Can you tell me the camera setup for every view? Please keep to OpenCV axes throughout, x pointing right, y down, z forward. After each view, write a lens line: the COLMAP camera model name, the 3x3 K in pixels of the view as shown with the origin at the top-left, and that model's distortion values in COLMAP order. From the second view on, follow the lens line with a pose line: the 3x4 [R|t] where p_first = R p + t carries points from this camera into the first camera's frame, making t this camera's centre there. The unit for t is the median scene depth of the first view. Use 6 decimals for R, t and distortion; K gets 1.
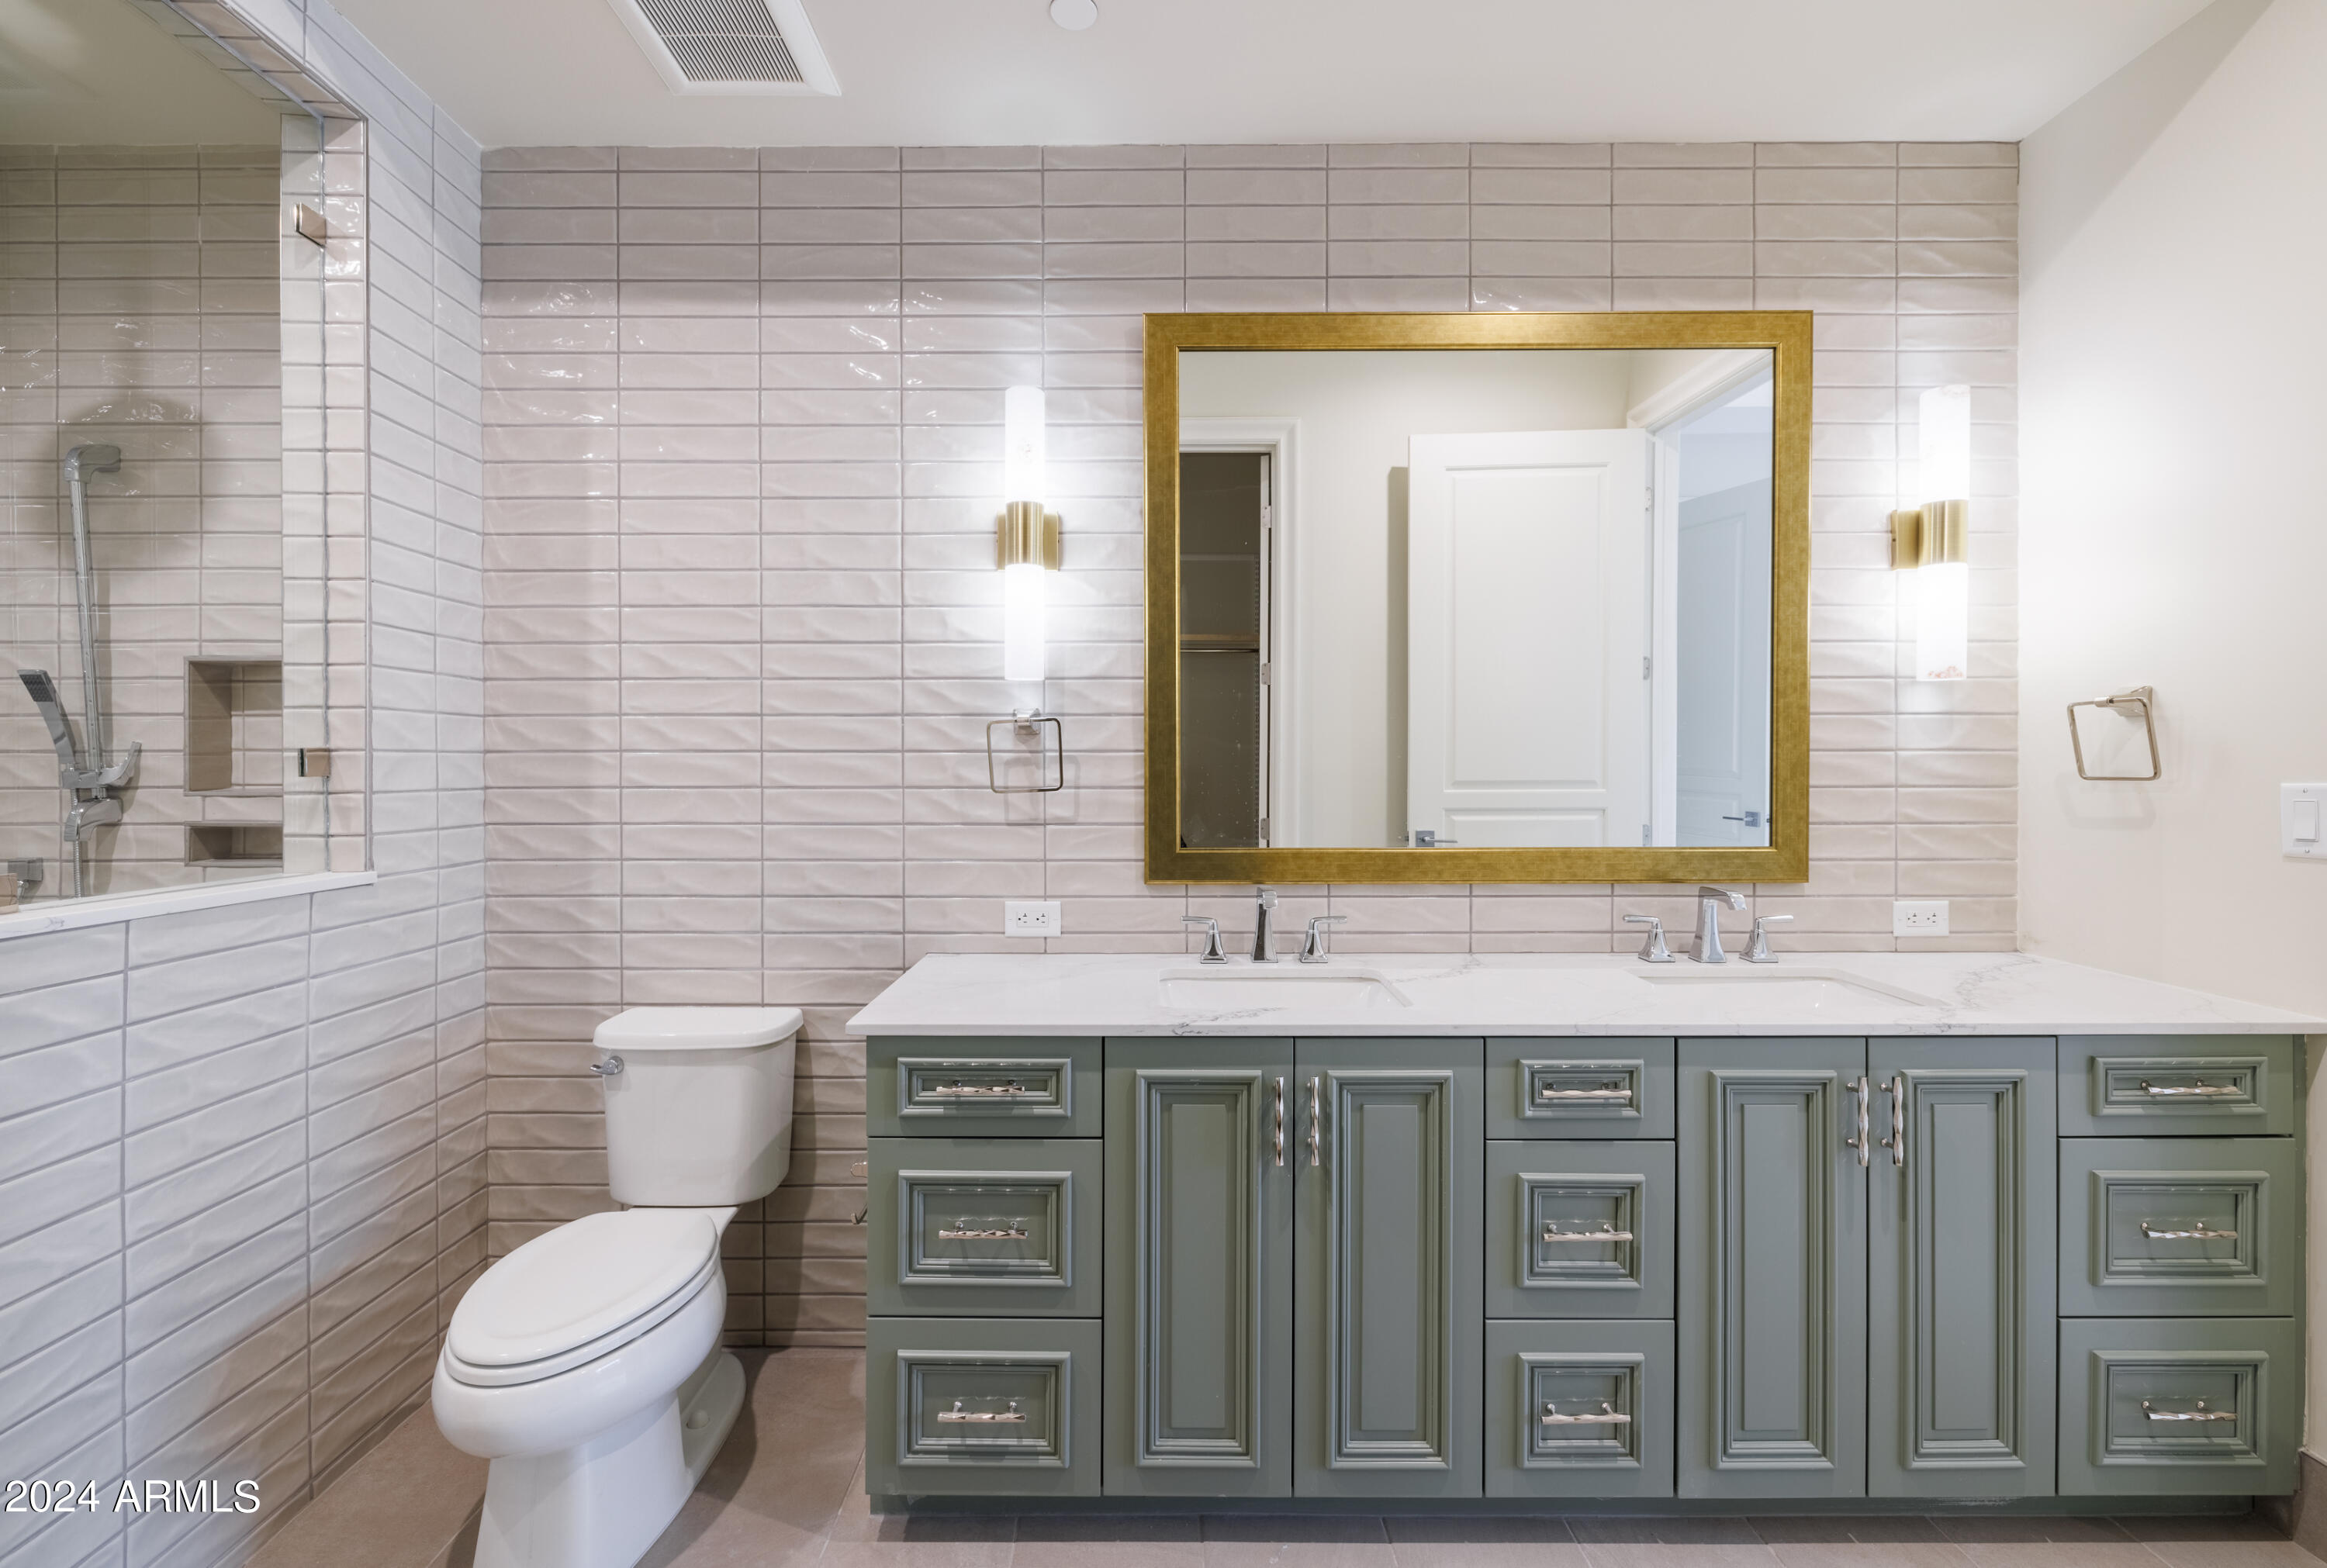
lens RADIAL K [[958.3, 0, 1160.7], [0, 958.3, 768.1], [0, 0, 1]] dist [-0.000914, 0.000017]
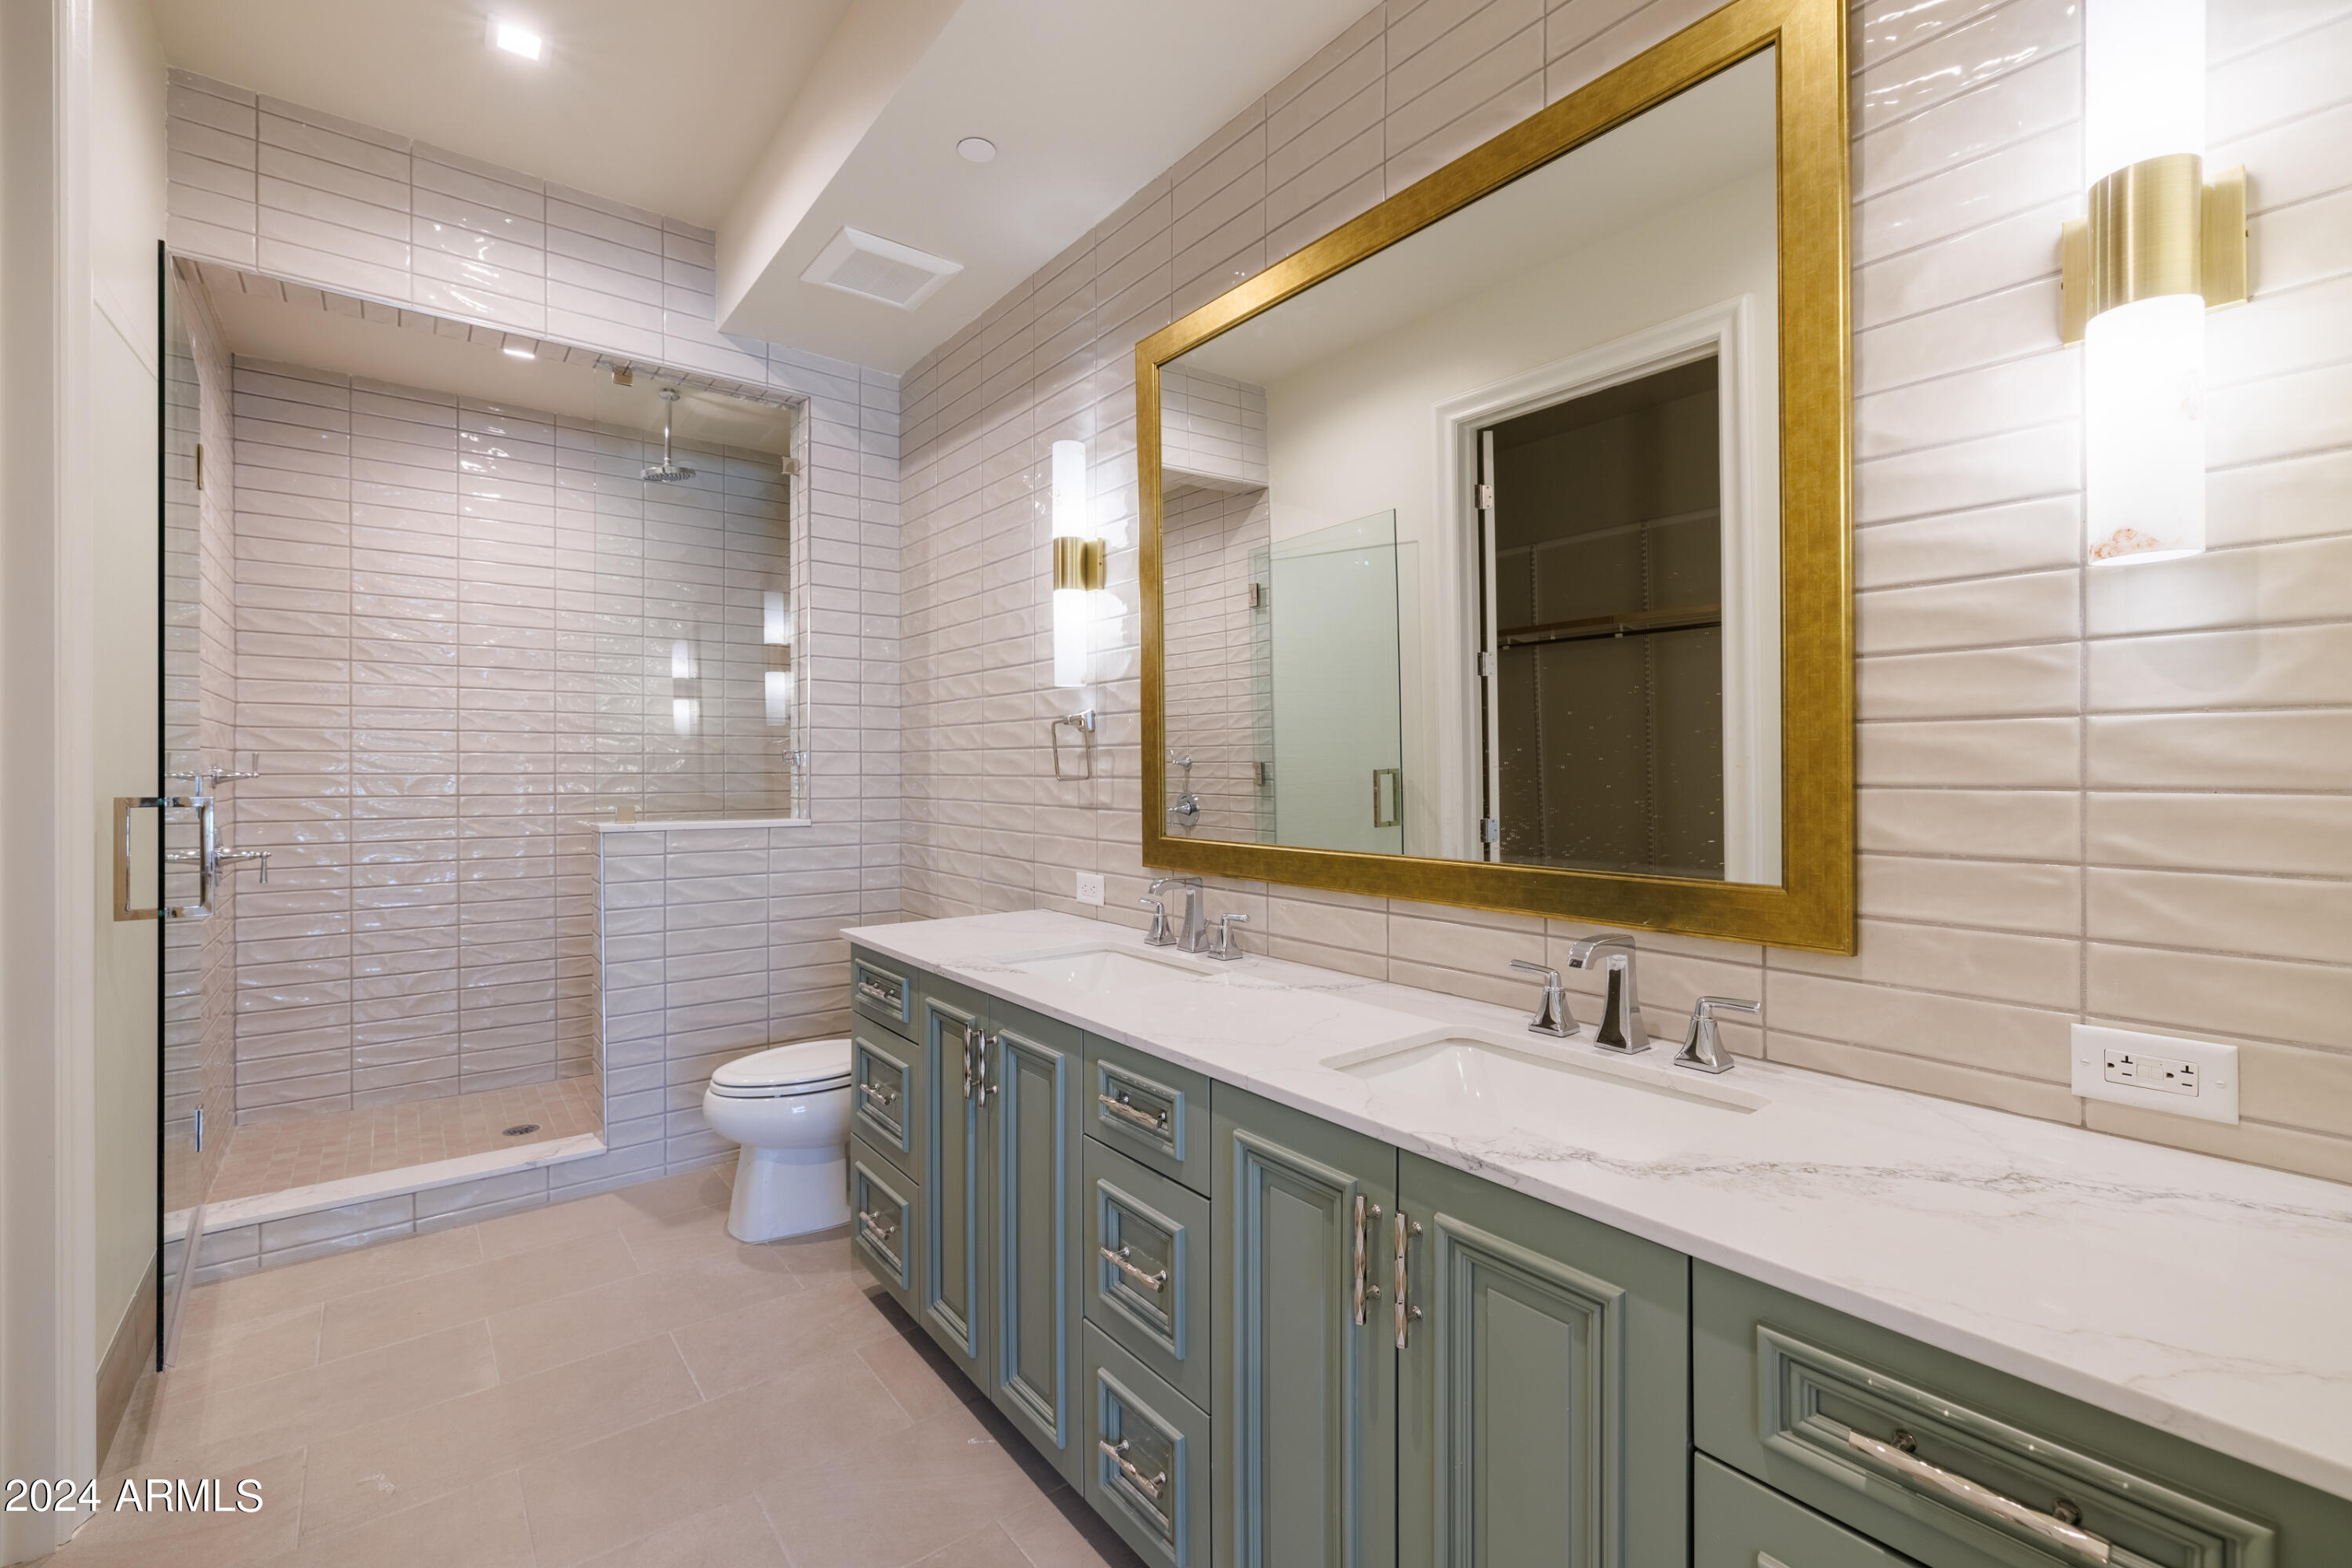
lens RADIAL K [[986.3, 0, 1172.8], [0, 986.3, 774.9], [0, 0, 1]] dist [-0.000171, -0.000209]
pose [[0.622844, 0.005868, -0.782324, 0.875827], [-0.005068, 0.999981, 0.003466, 0.013118], [0.782329, 0.001806, 0.622862, 0.327445]]
